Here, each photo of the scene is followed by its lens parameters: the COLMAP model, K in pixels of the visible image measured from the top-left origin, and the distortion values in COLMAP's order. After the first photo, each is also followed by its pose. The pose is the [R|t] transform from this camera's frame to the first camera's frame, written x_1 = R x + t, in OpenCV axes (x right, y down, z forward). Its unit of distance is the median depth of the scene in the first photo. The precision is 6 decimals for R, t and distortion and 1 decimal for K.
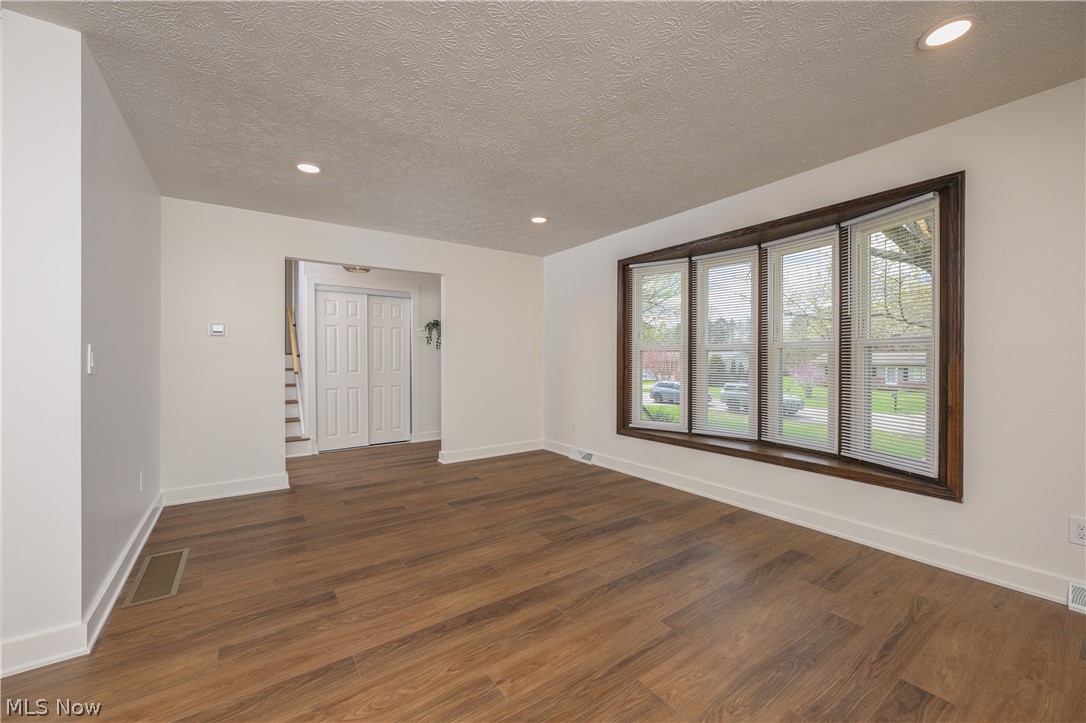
lens RADIAL K [[427.6, 0, 540.1], [0, 427.6, 360.5], [0, 0, 1]] dist [-0.002721, 0.000995]
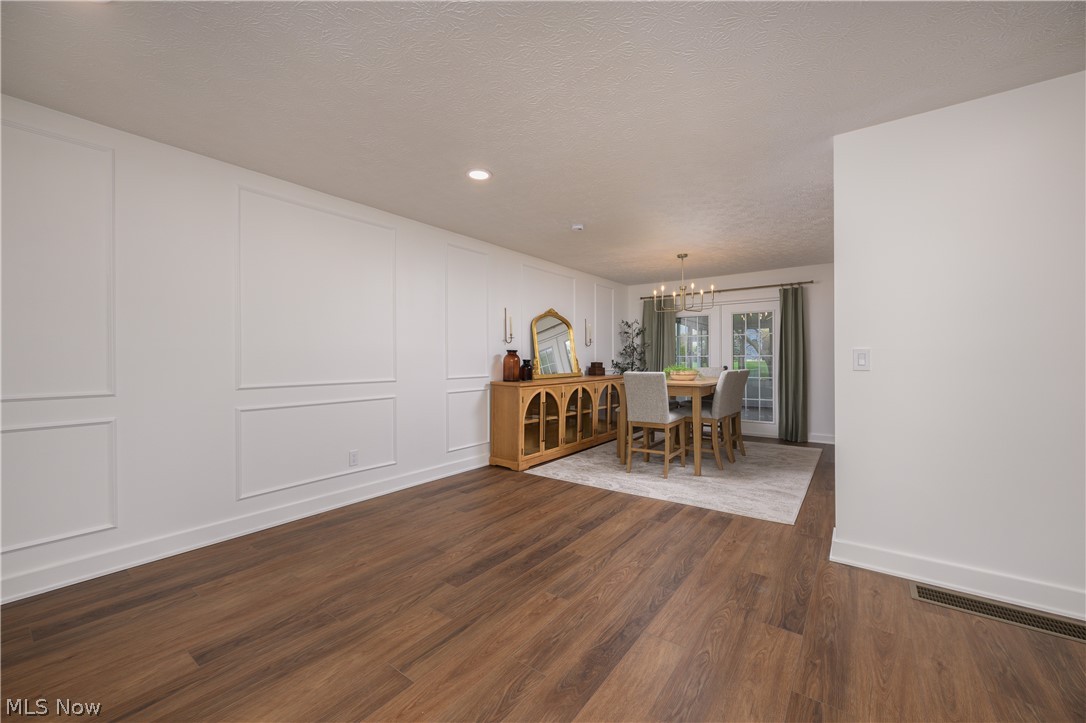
lens RADIAL K [[427.6, 0, 543.6], [0, 427.6, 361.5], [0, 0, 1]] dist [-0.002721, 0.000995]
pose [[-0.948461, 0.006280, -0.316833, 0.320409], [0.002897, 0.999934, 0.011148, -0.015642], [0.316882, 0.009655, -0.948416, 1.971780]]
